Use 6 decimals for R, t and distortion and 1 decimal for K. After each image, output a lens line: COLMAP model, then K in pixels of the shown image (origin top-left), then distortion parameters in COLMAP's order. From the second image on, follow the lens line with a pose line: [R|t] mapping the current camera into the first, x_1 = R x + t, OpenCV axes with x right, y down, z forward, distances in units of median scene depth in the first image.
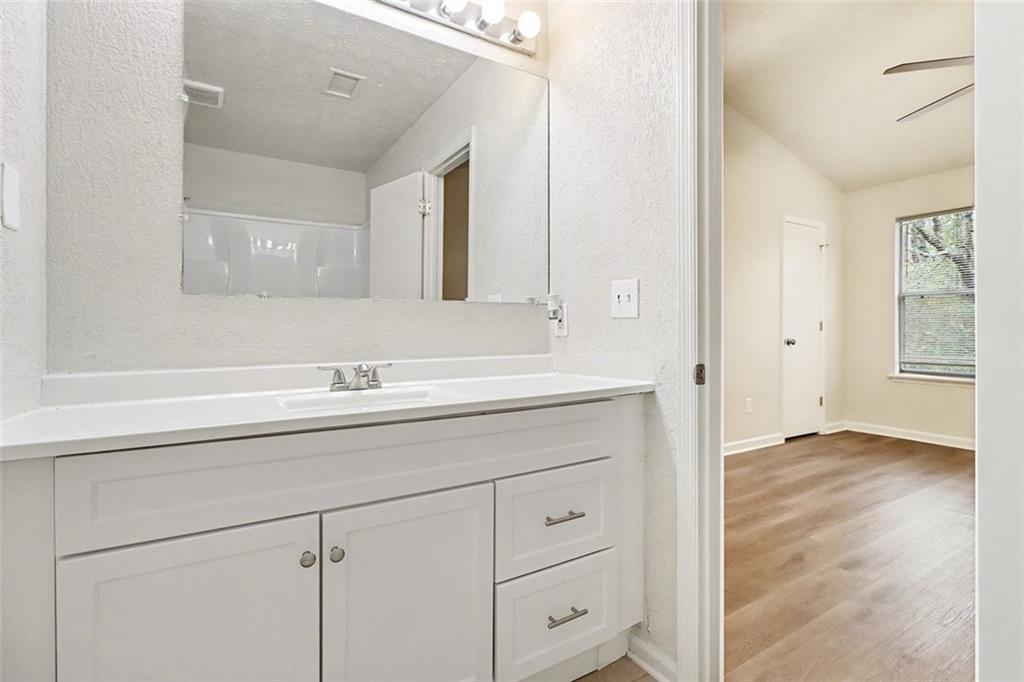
lens RADIAL K [[497.6, 0, 510.6], [0, 497.6, 326.2], [0, 0, 1]] dist [0.002564, -0.000167]
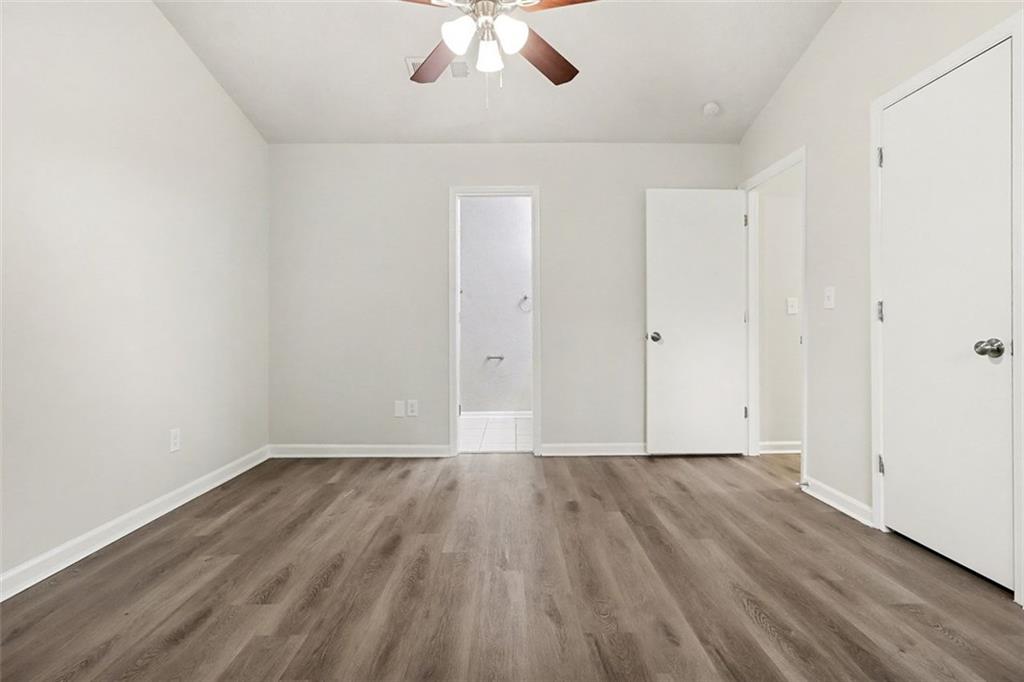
lens RADIAL K [[501.6, 0, 515.9], [0, 501.6, 340.9], [0, 0, 1]] dist [-0.000243, 0.000261]
pose [[-0.524435, 0.027122, -0.851019, 0.883261], [0.010423, 0.999622, 0.025435, 0.009825], [0.851387, 0.004469, -0.524519, 0.741324]]
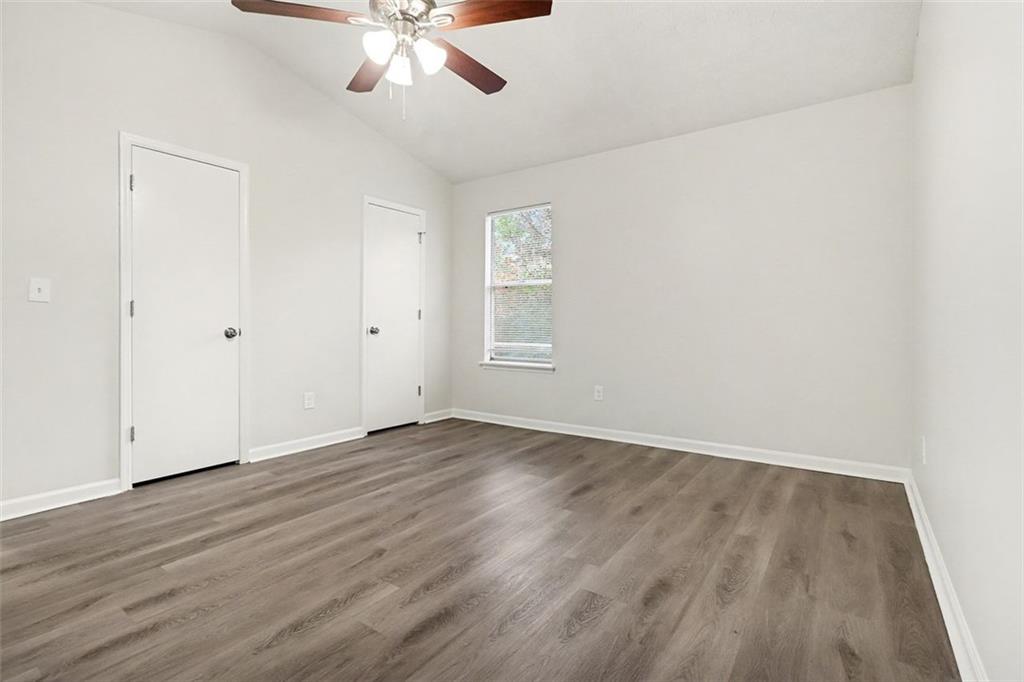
lens RADIAL K [[493.6, 0, 512.0], [0, 493.6, 341.0], [0, 0, 1]] dist [0.000466, 0.000249]
pose [[0.921149, -0.015011, 0.388921, 0.439163], [-0.000566, 0.999203, 0.039908, 0.012565], [-0.389210, -0.036982, 0.920406, 0.025775]]
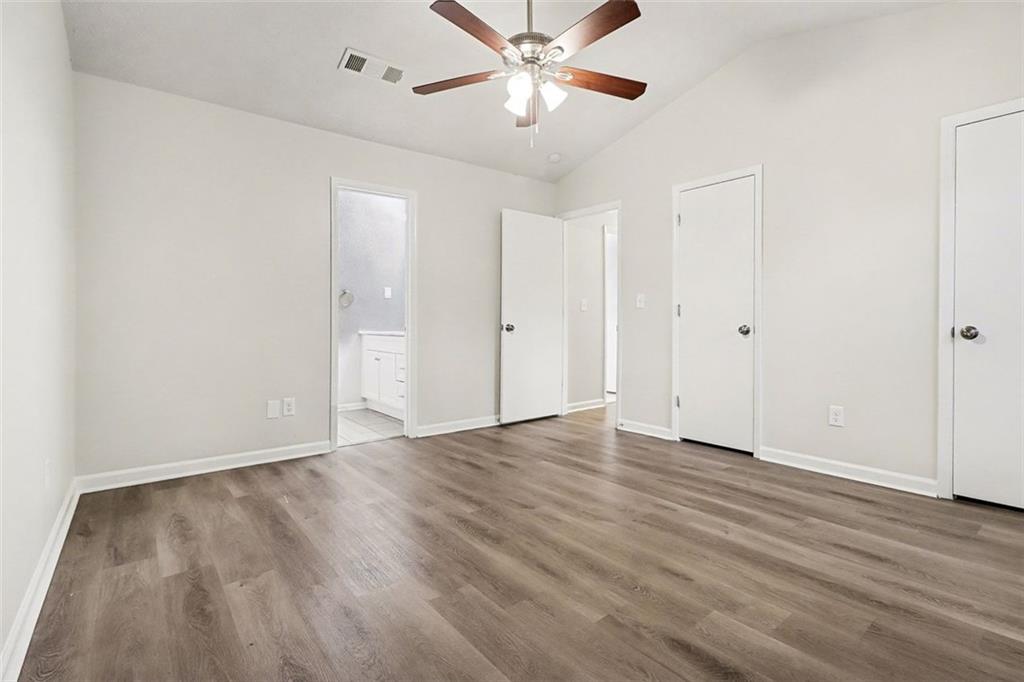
lens RADIAL K [[492.6, 0, 529.2], [0, 492.6, 331.7], [0, 0, 1]] dist [0.000642, 0.000594]
pose [[0.124326, 0.019971, -0.992040, 1.065307], [0.008609, 0.999738, 0.021205, 0.013338], [0.992204, -0.011177, 0.124122, 0.423639]]
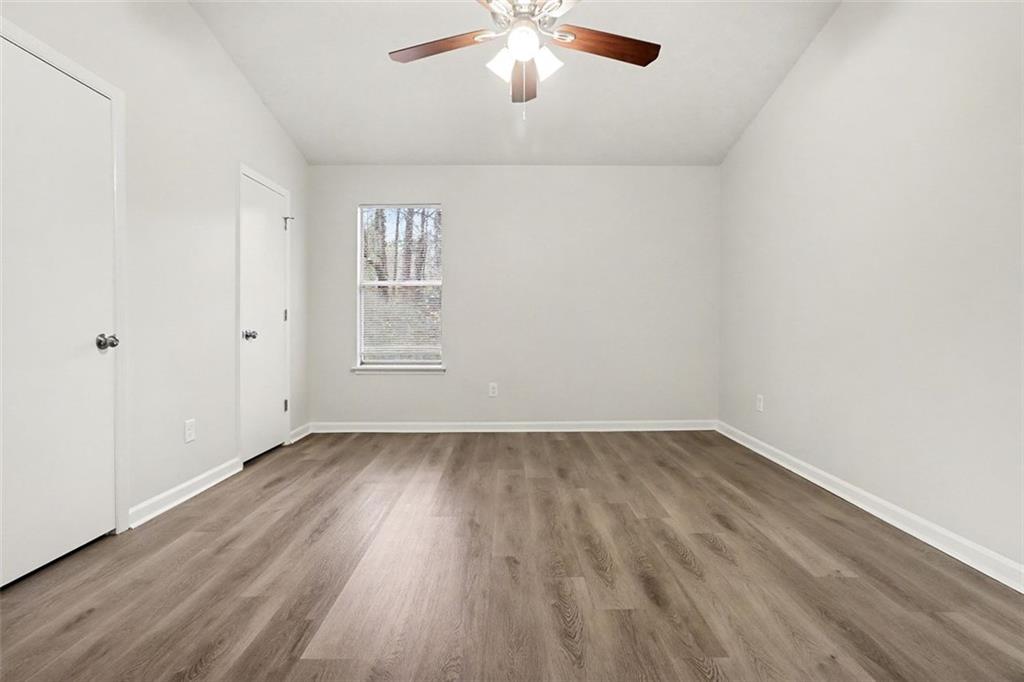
lens RADIAL K [[492.6, 0, 529.2], [0, 492.6, 331.7], [0, 0, 1]] dist [0.000642, 0.000594]
pose [[0.500301, -0.014097, 0.865737, 0.124551], [-0.002792, 0.999836, 0.017894, 0.012780], [-0.865847, -0.011369, 0.500179, 0.255378]]
